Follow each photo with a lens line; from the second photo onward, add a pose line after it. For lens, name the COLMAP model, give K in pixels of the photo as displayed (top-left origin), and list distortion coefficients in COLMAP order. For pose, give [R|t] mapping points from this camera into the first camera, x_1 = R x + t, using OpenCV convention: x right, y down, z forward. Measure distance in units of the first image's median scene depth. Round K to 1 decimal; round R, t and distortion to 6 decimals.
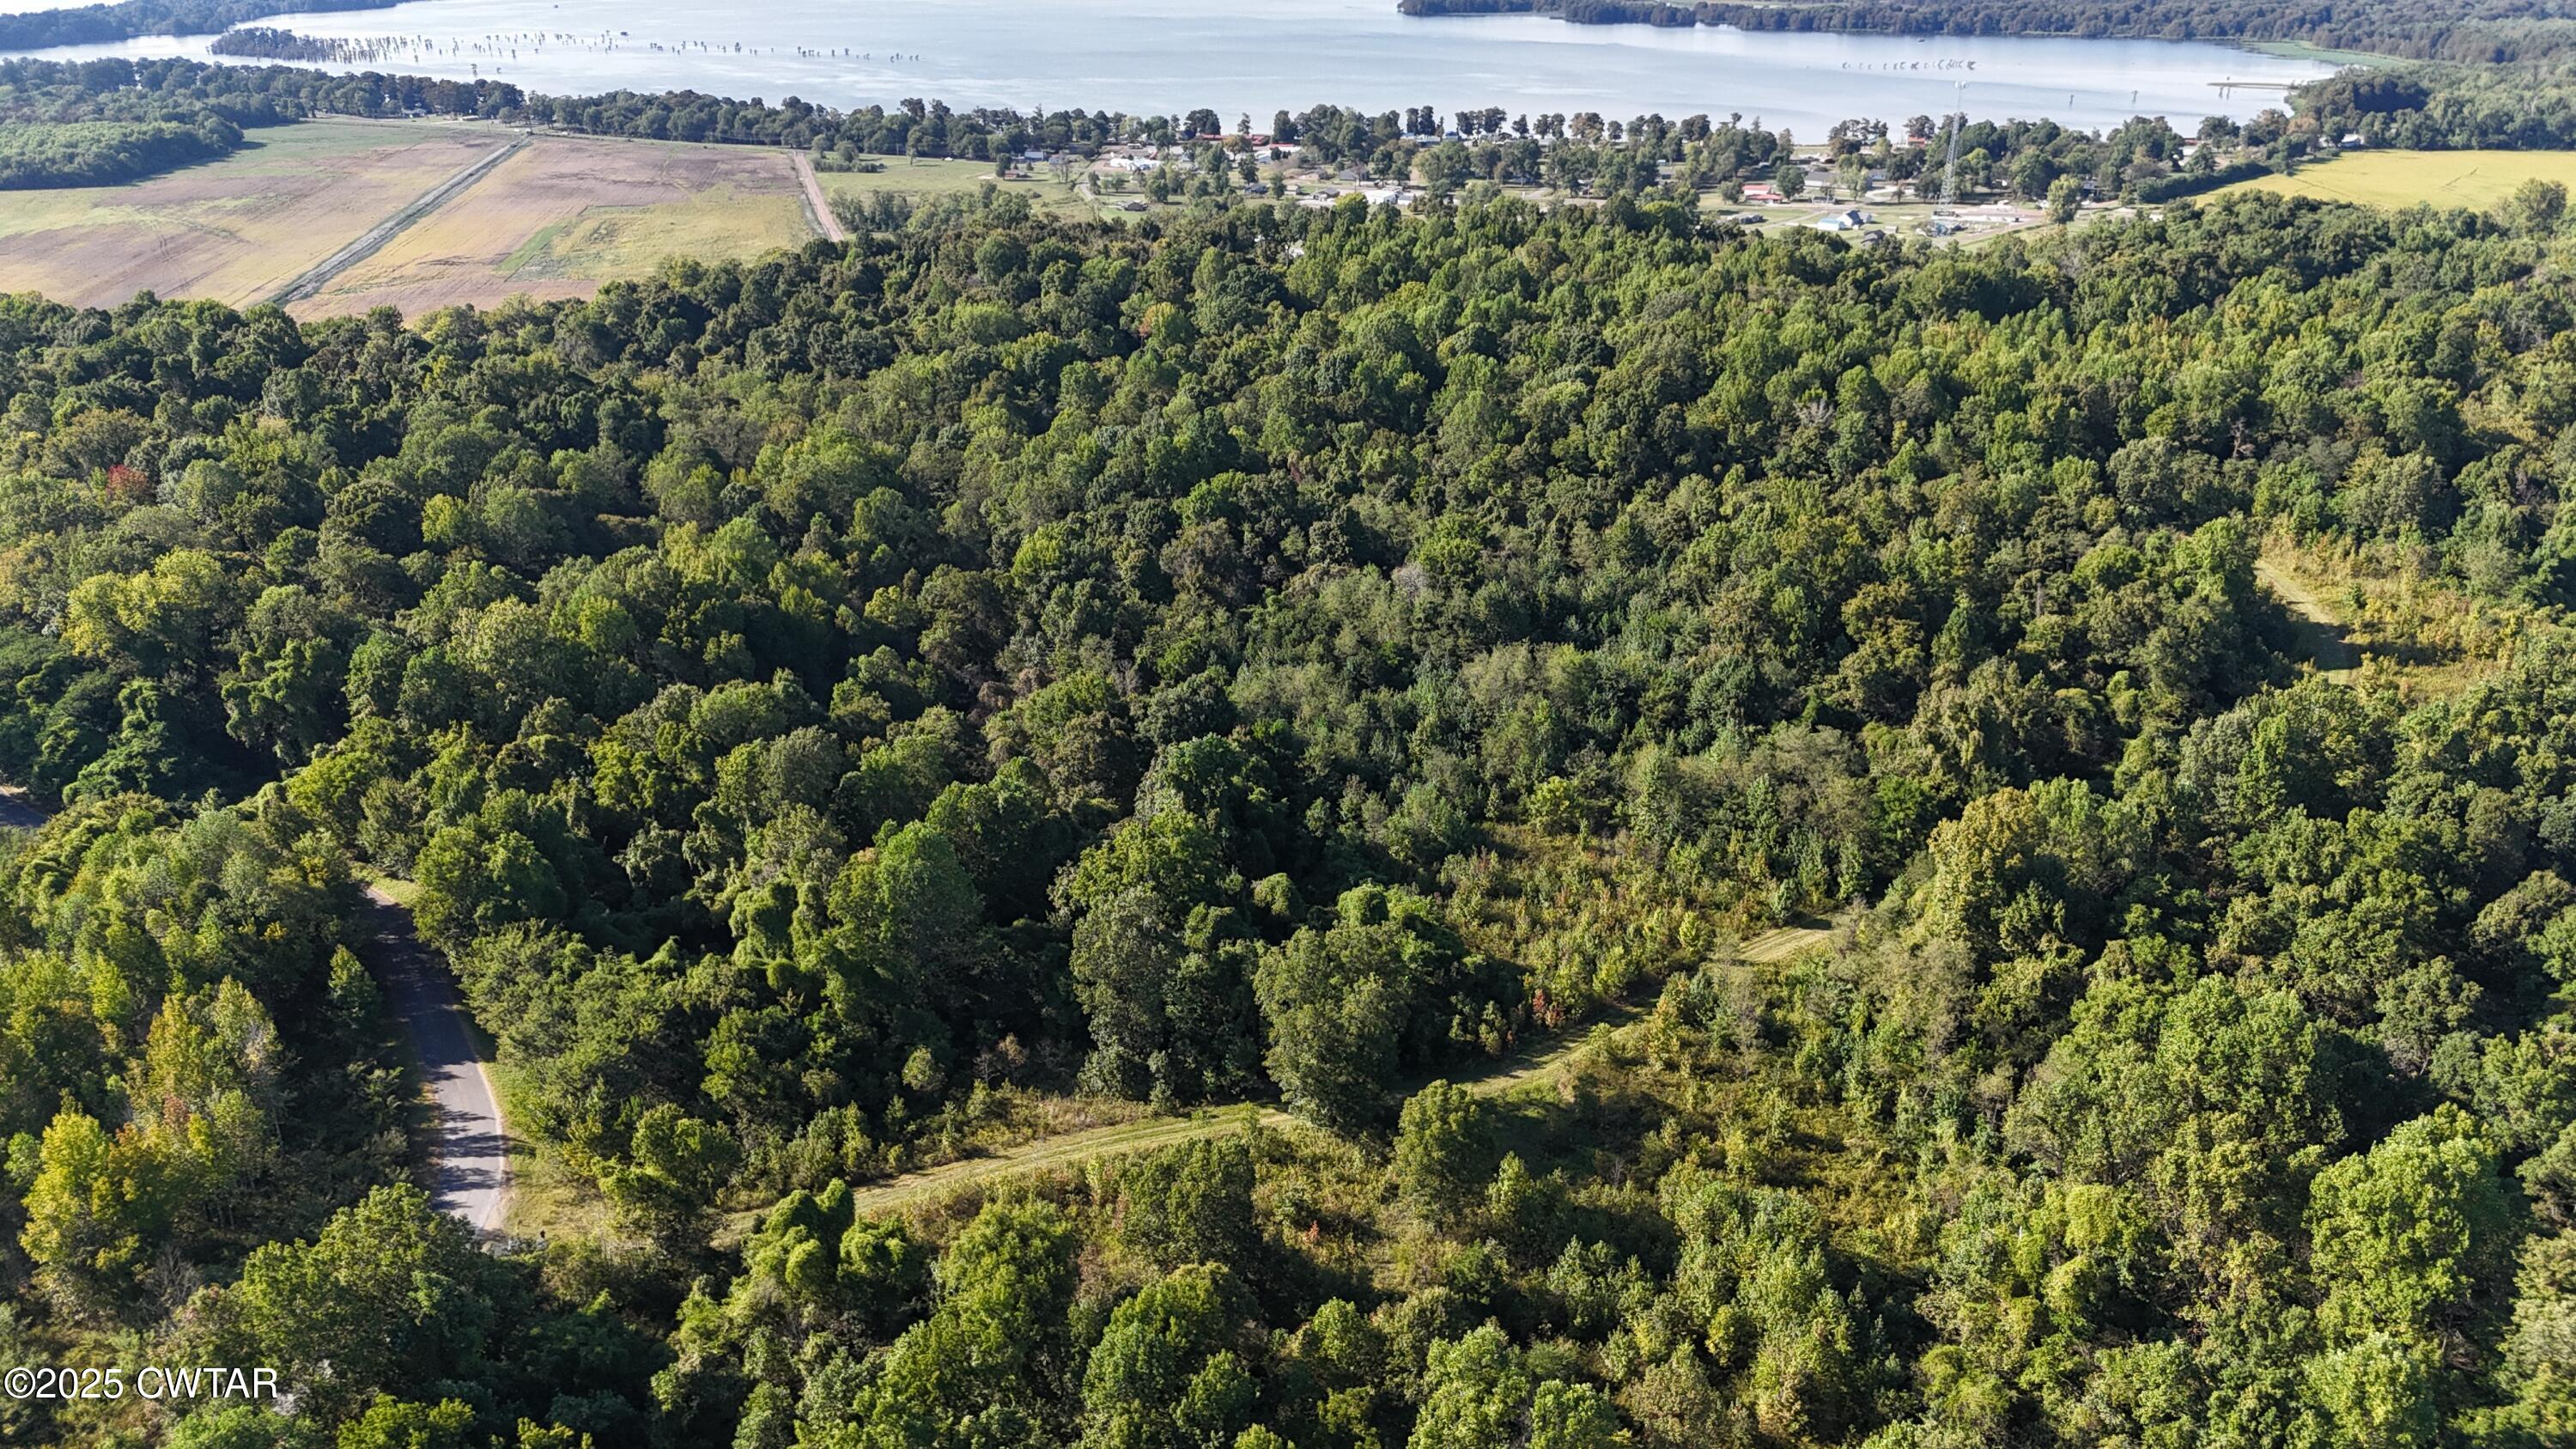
lens RADIAL K [[1897.2, 0, 1289.9], [0, 1897.2, 732.0], [0, 0, 1]] dist [0.040905, -0.032810]
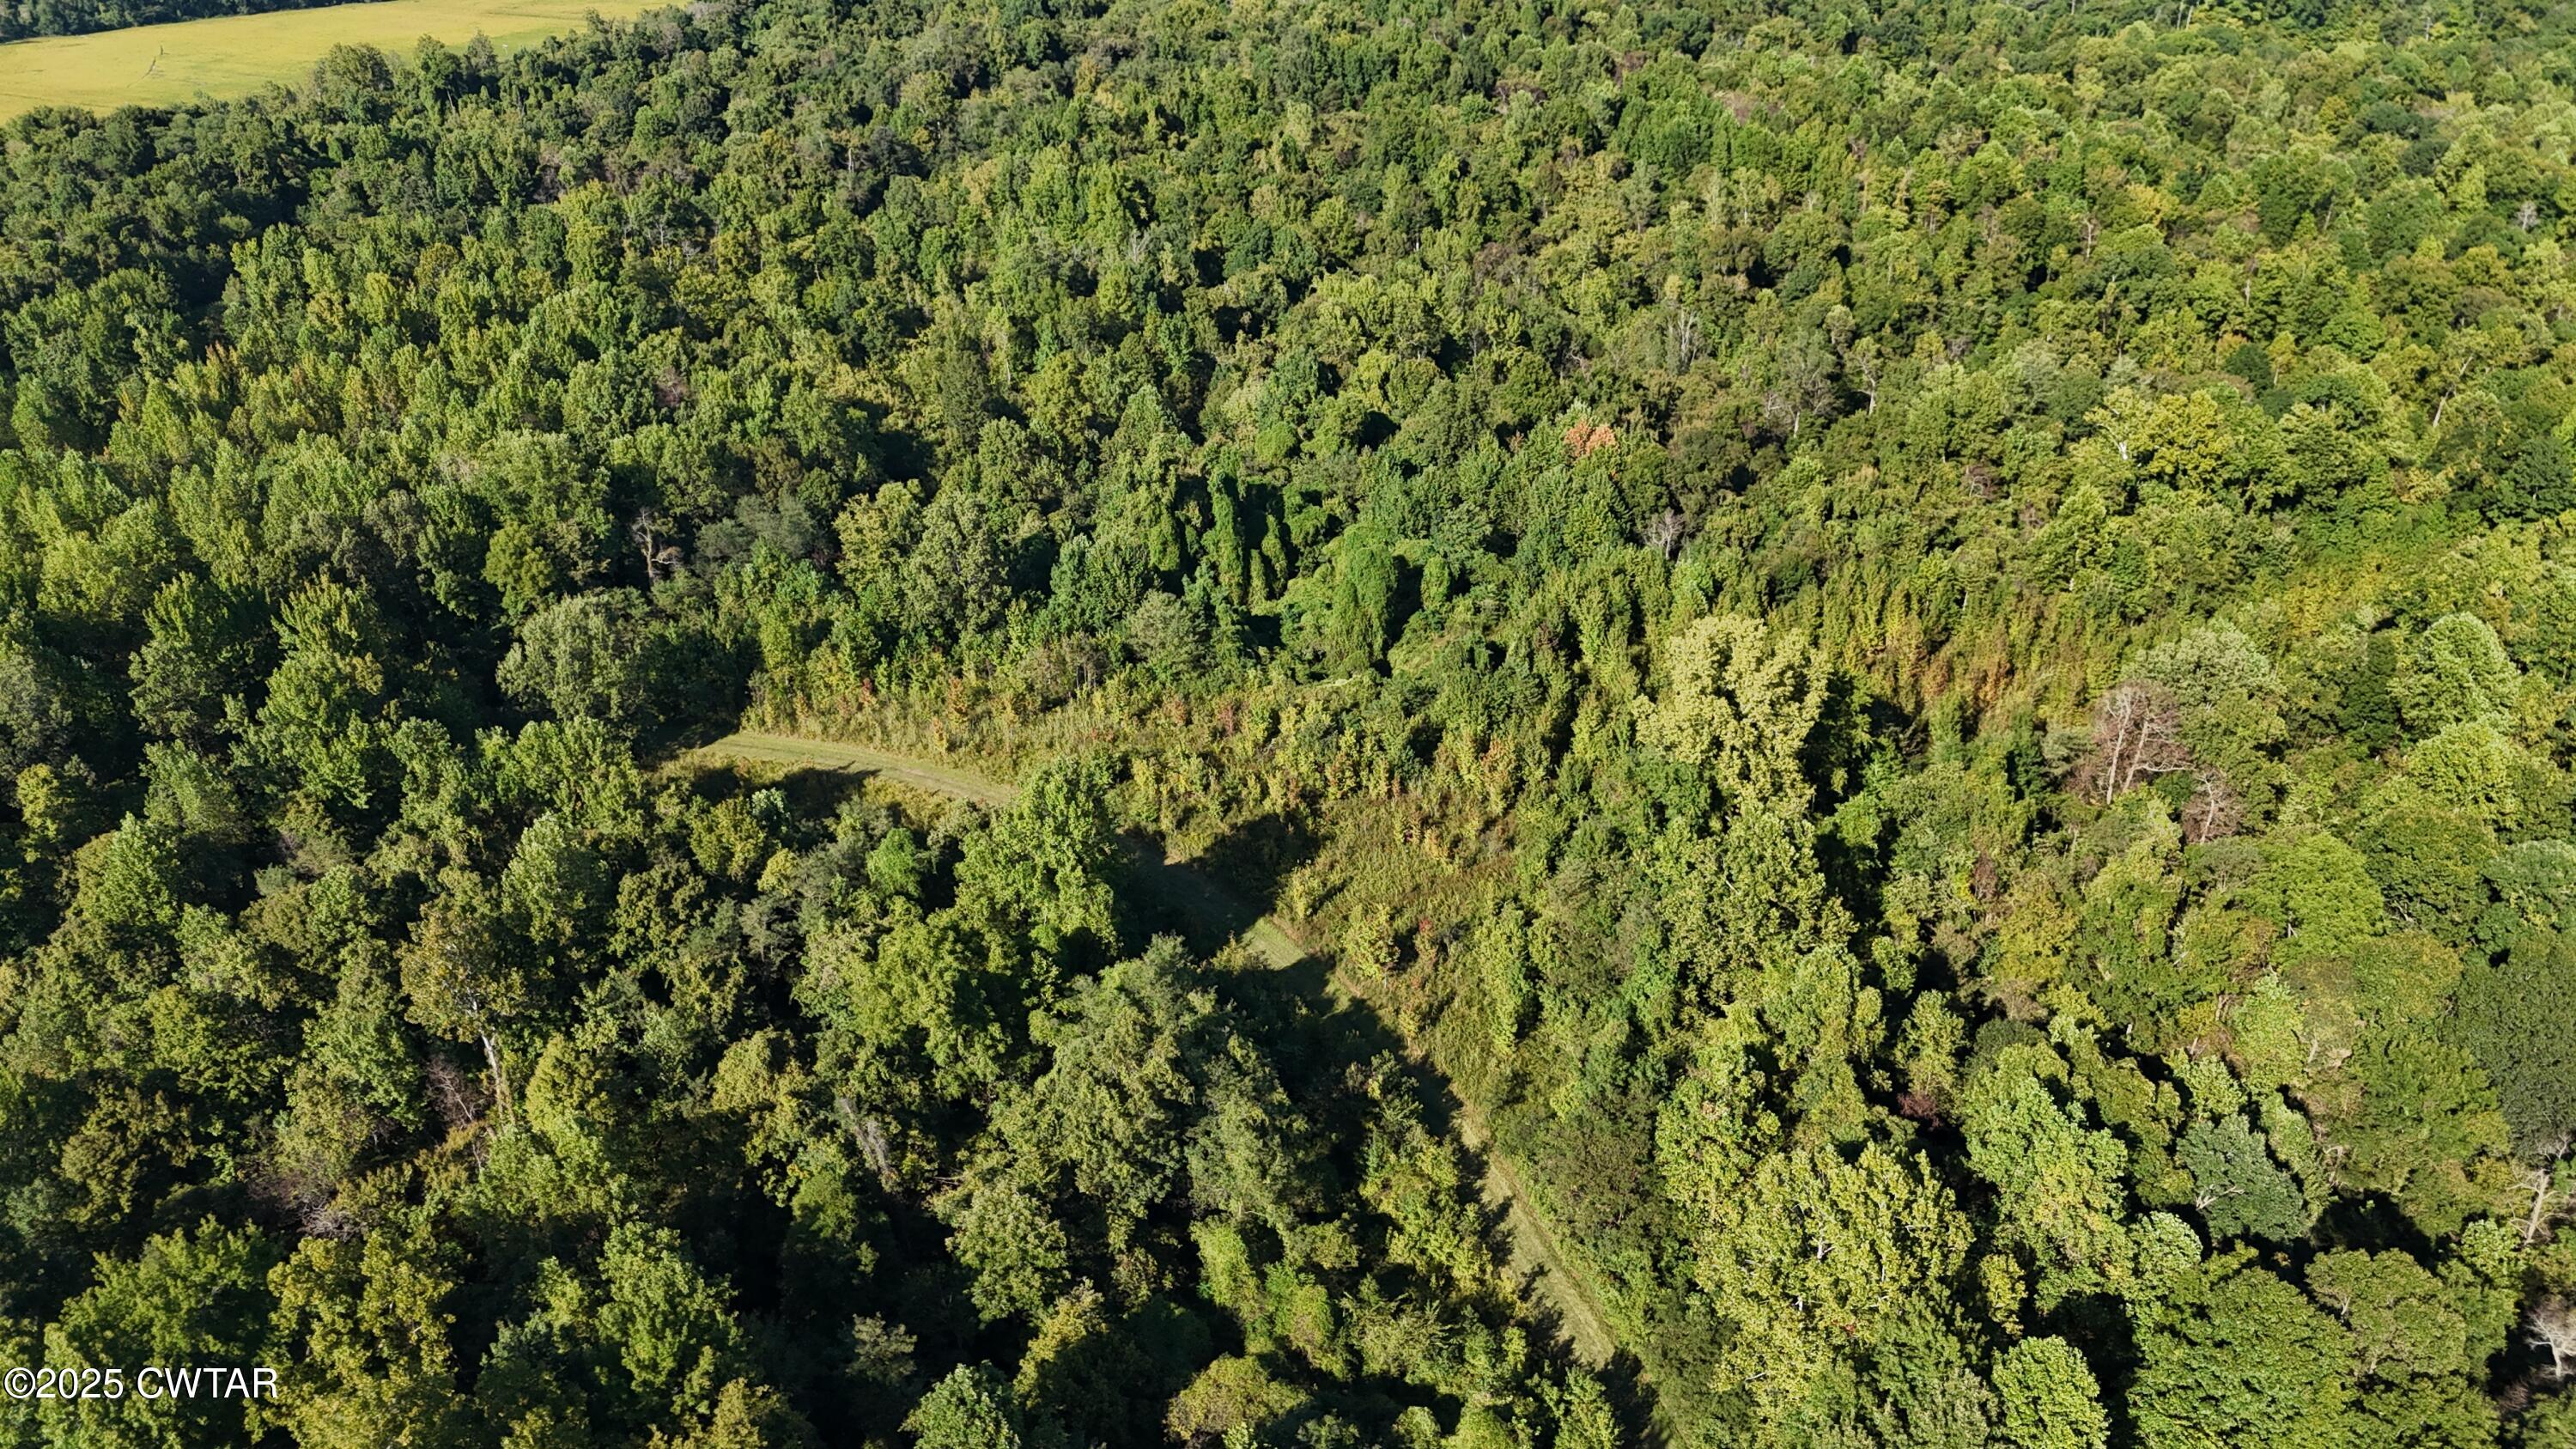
lens RADIAL K [[1902.4, 0, 1276.4], [0, 1902.4, 737.3], [0, 0, 1]] dist [0.066555, -0.042982]
pose [[0.447663, -0.416189, 0.791445, 0.153178], [0.372578, 0.891411, 0.258017, -0.245604], [-0.812886, 0.179370, 0.554114, 0.755456]]
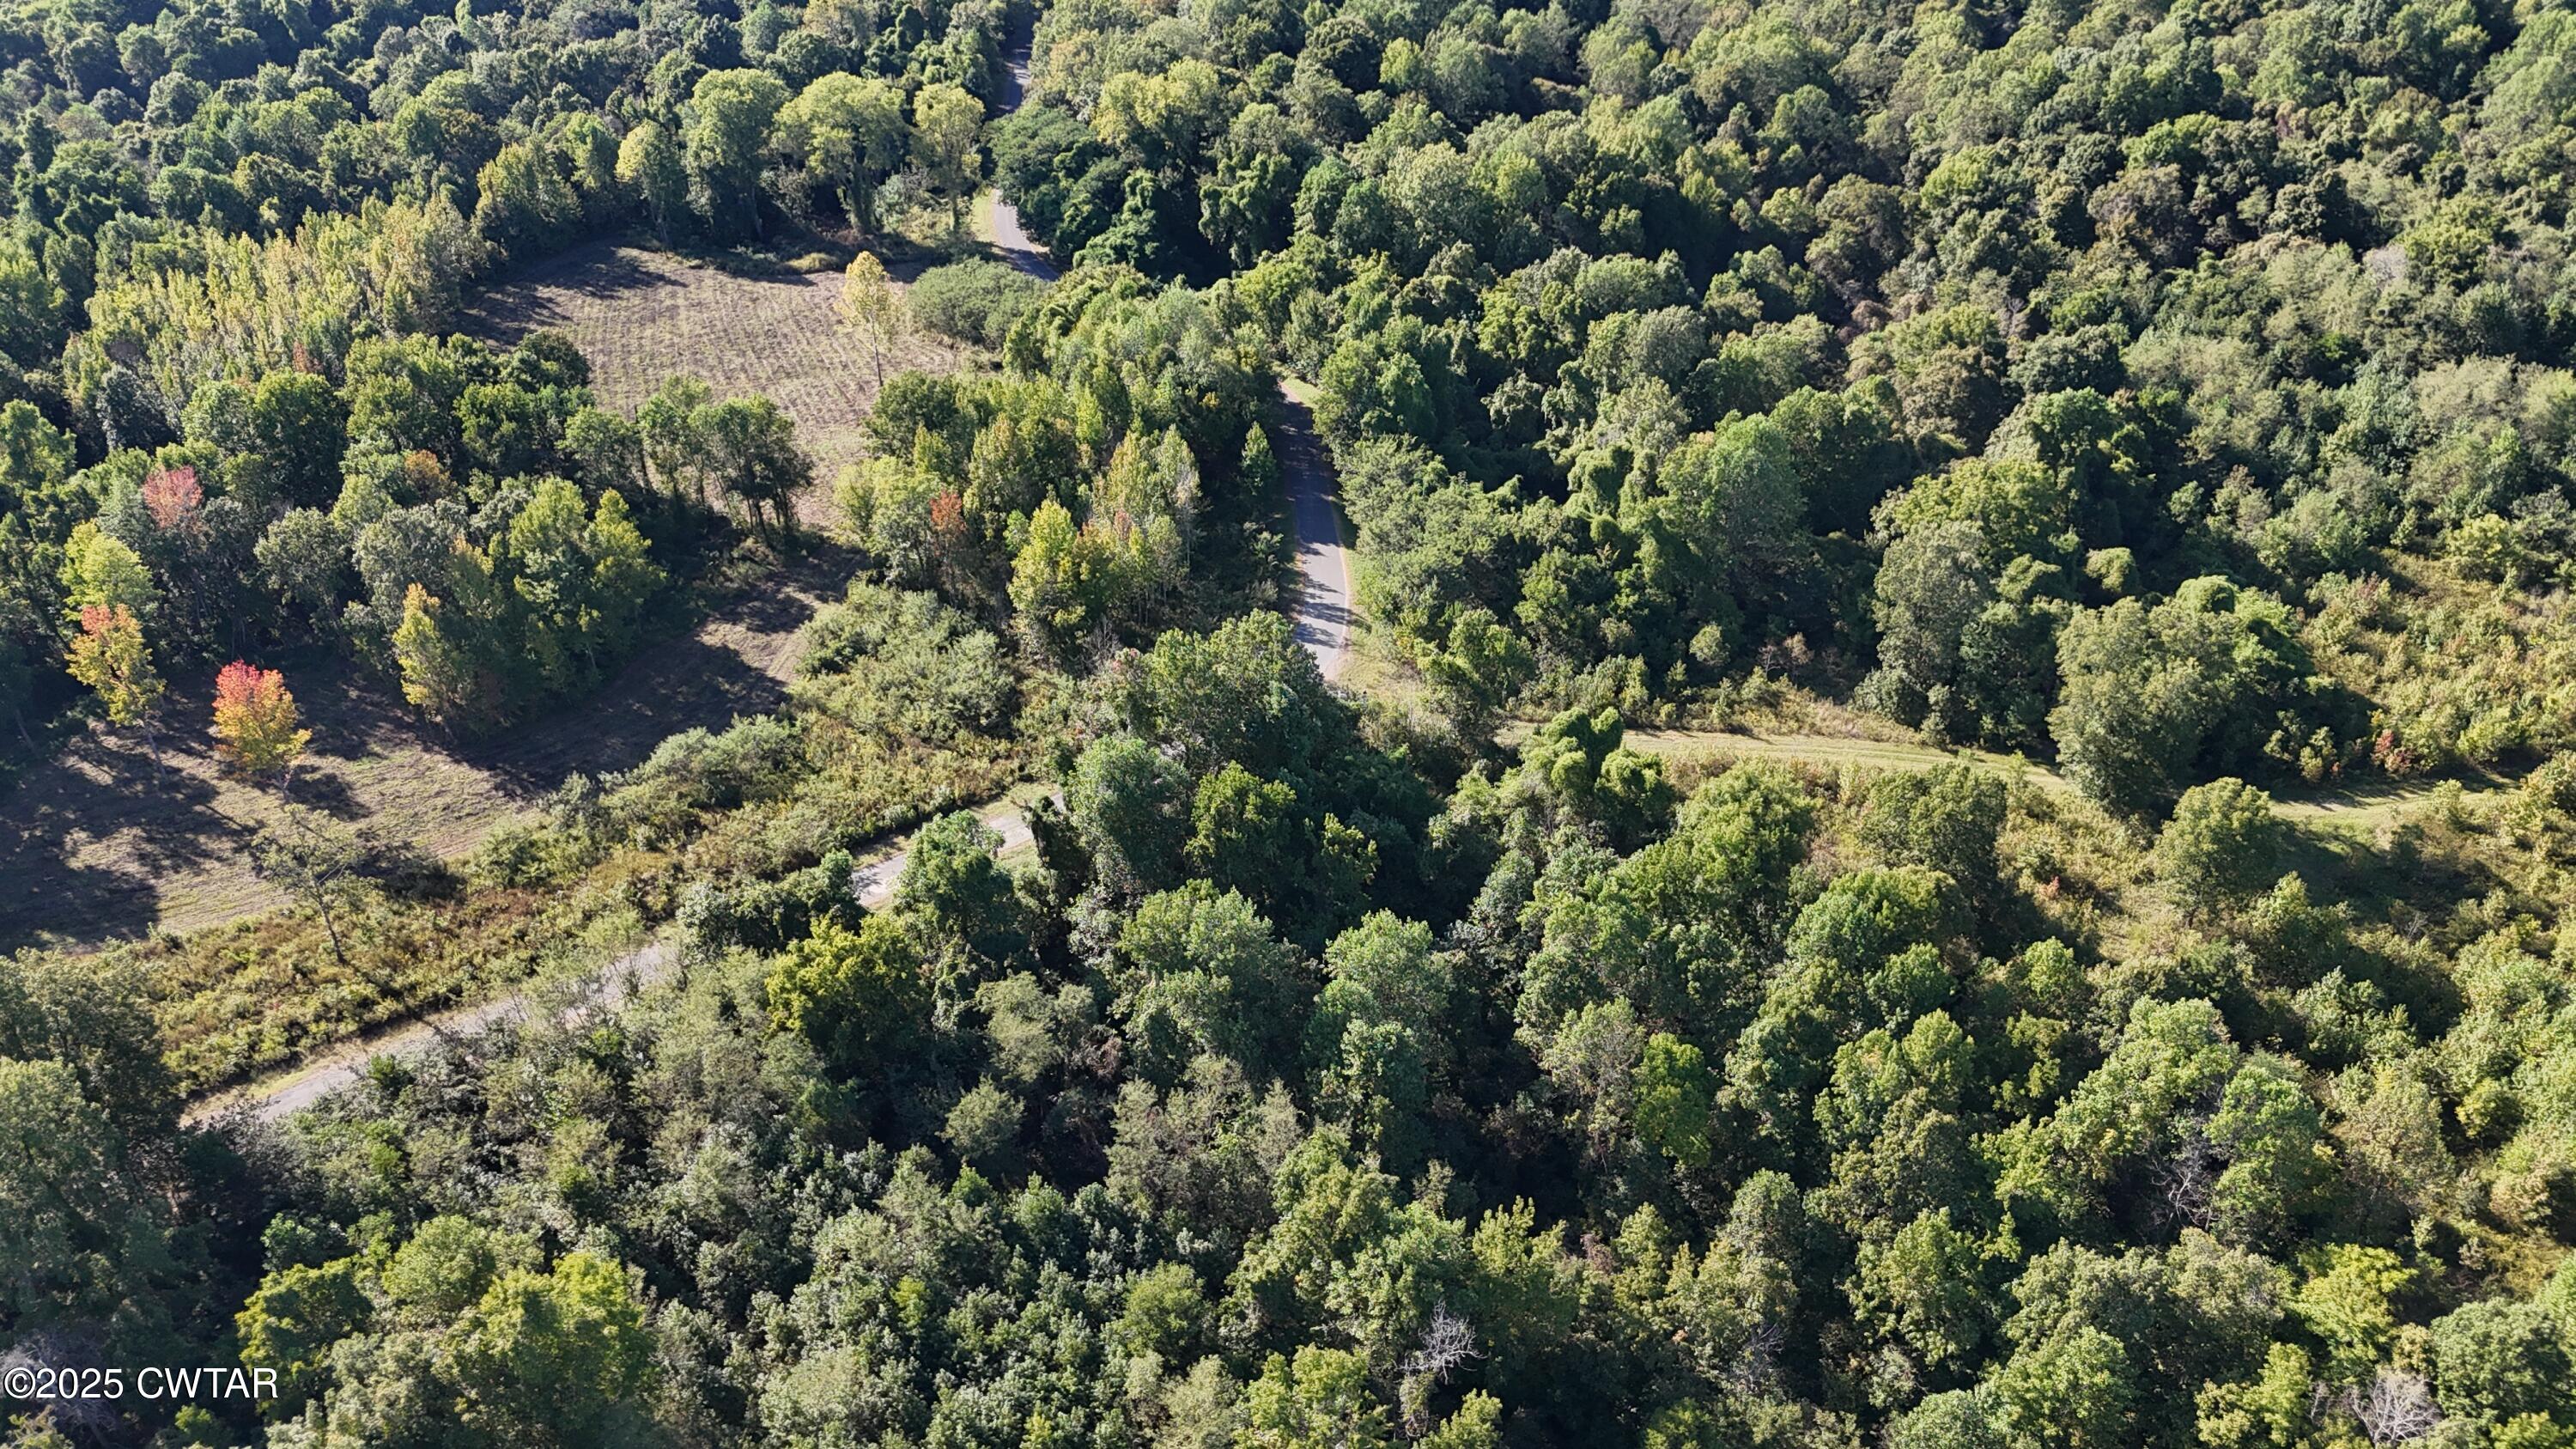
lens RADIAL K [[1877.5, 0, 1288.0], [0, 1877.5, 724.5], [0, 0, 1]] dist [0.078047, -0.070734]
pose [[0.885425, 0.262298, -0.383696, 0.010984], [-0.184326, 0.956011, 0.228182, 0.015948], [0.426669, -0.131313, 0.894824, -0.039575]]
